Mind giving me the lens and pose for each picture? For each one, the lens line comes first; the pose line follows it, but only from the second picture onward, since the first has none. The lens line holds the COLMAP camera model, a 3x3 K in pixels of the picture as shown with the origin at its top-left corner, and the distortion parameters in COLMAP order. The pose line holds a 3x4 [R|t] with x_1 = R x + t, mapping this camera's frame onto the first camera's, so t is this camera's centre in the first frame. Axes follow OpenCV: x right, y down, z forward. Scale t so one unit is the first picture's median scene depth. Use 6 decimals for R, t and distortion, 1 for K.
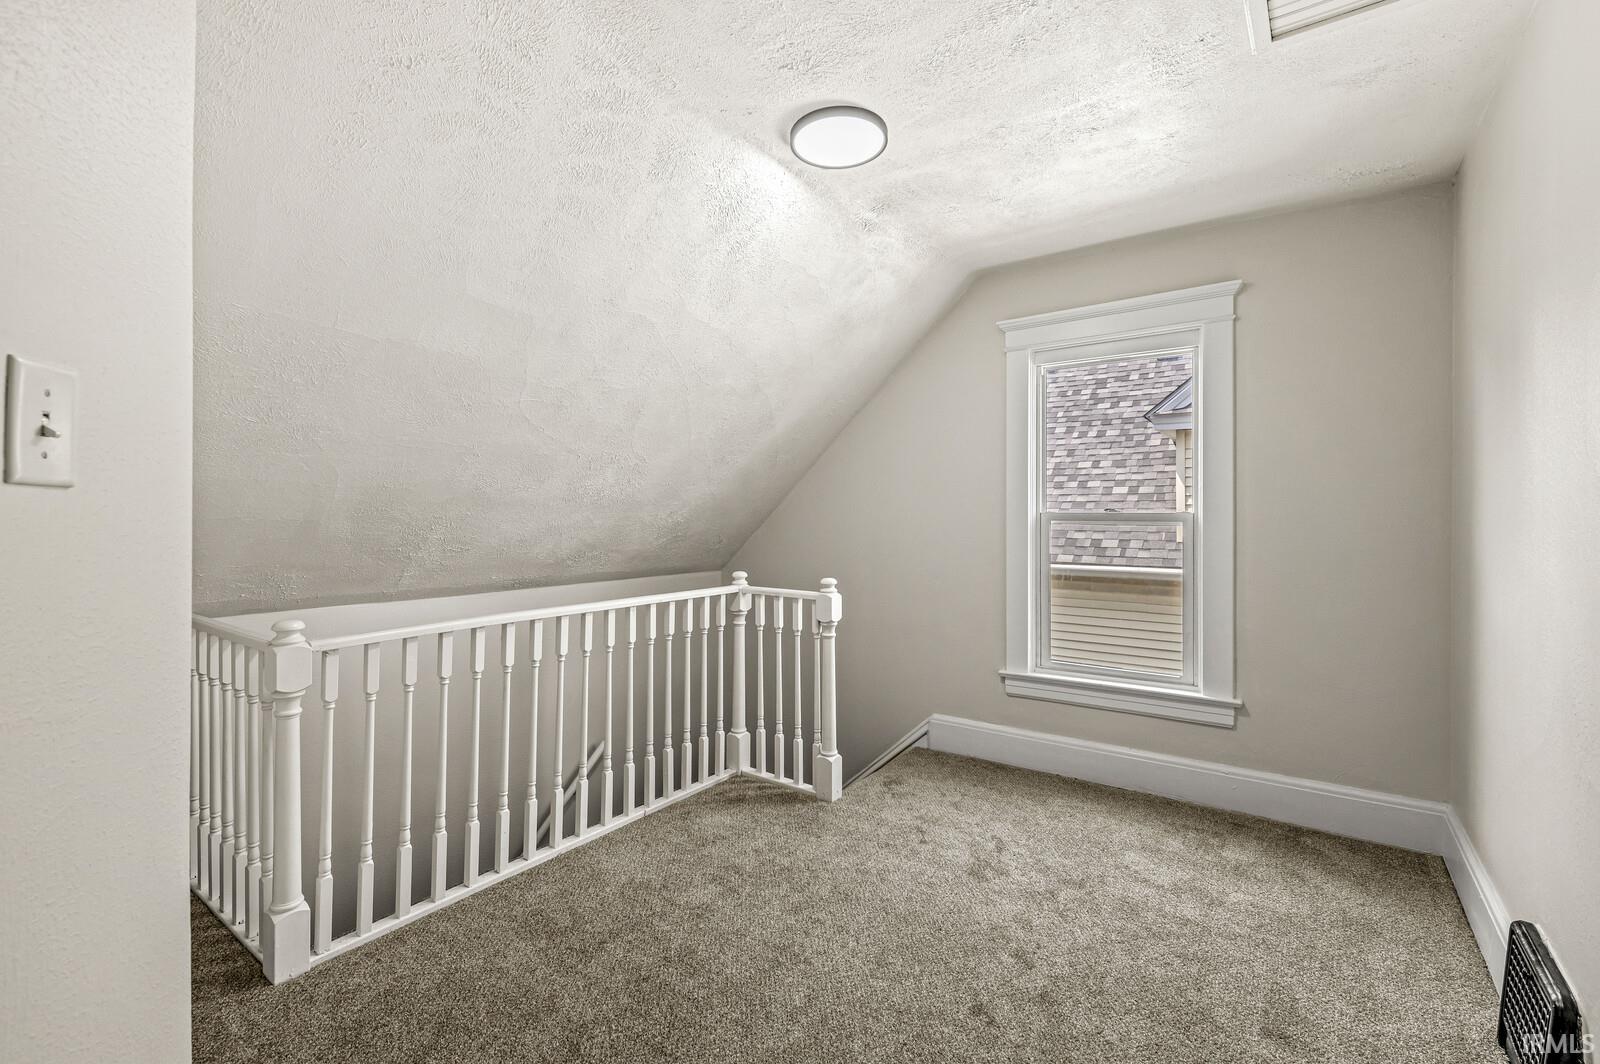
lens RADIAL K [[699.1, 0, 797.0], [0, 699.1, 518.1], [0, 0, 1]] dist [0.001296, -0.000110]
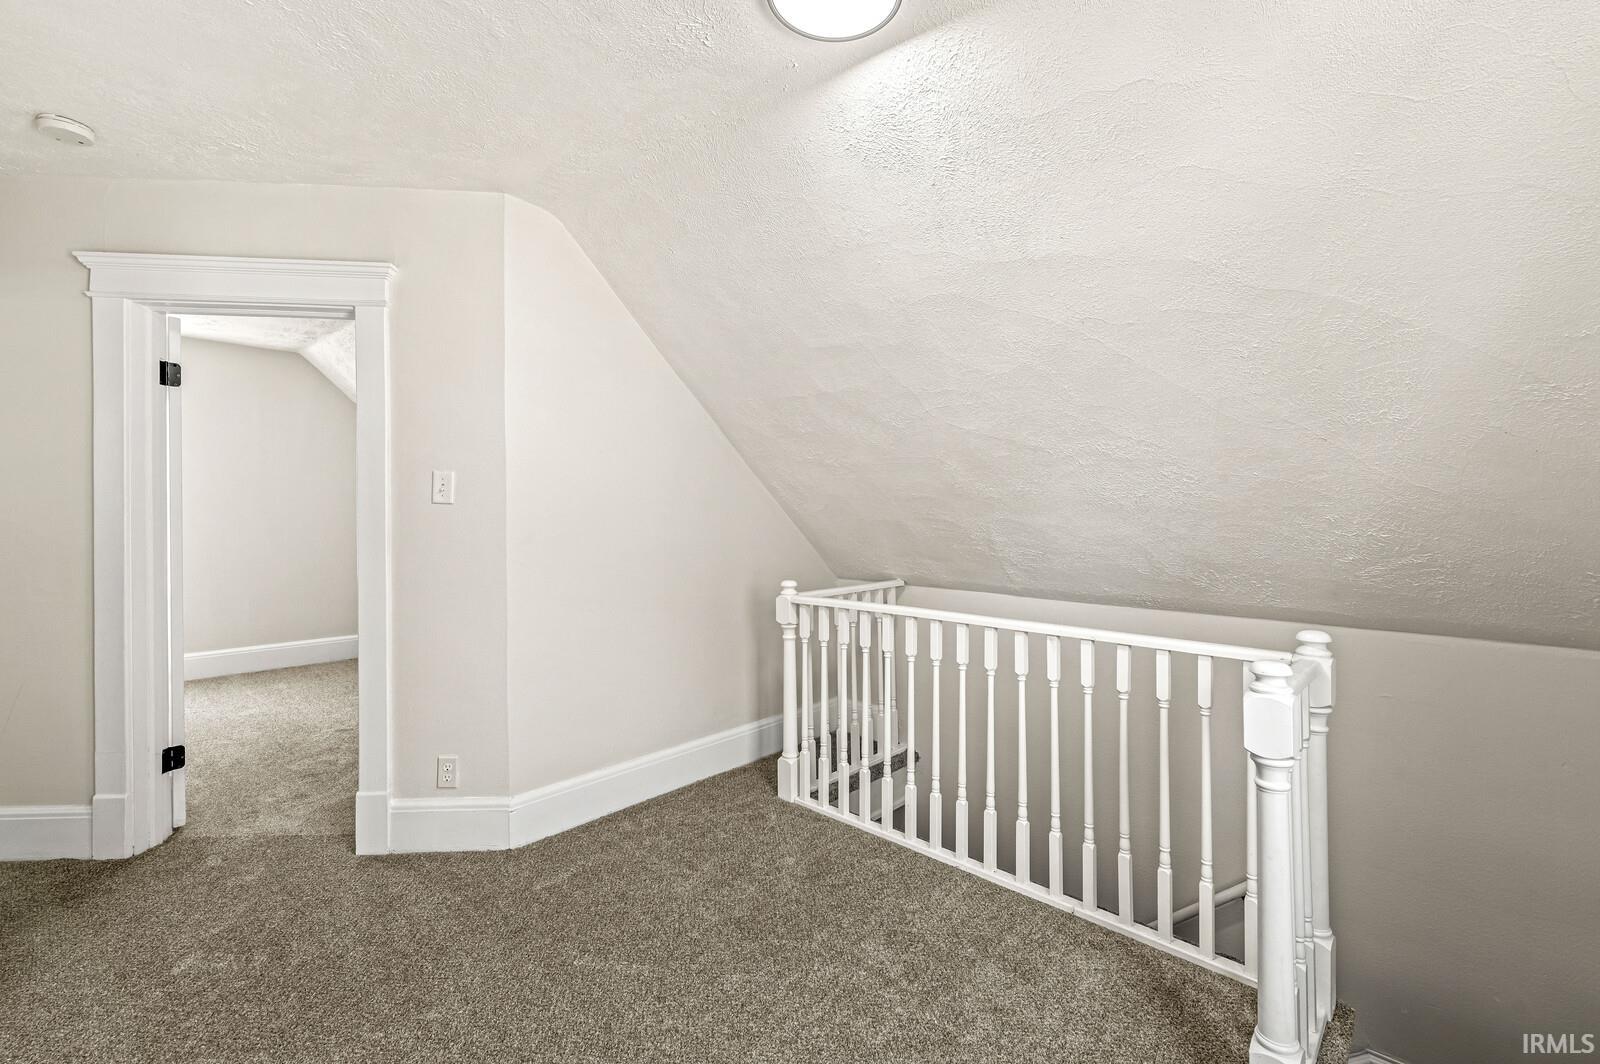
lens RADIAL K [[699.1, 0, 797.0], [0, 699.1, 518.1], [0, 0, 1]] dist [0.001296, -0.000110]
pose [[-0.126007, 0.004897, -0.992017, 0.585487], [-0.012891, 0.999895, 0.006573, -0.005689], [0.991946, 0.013617, -0.125930, 0.811361]]
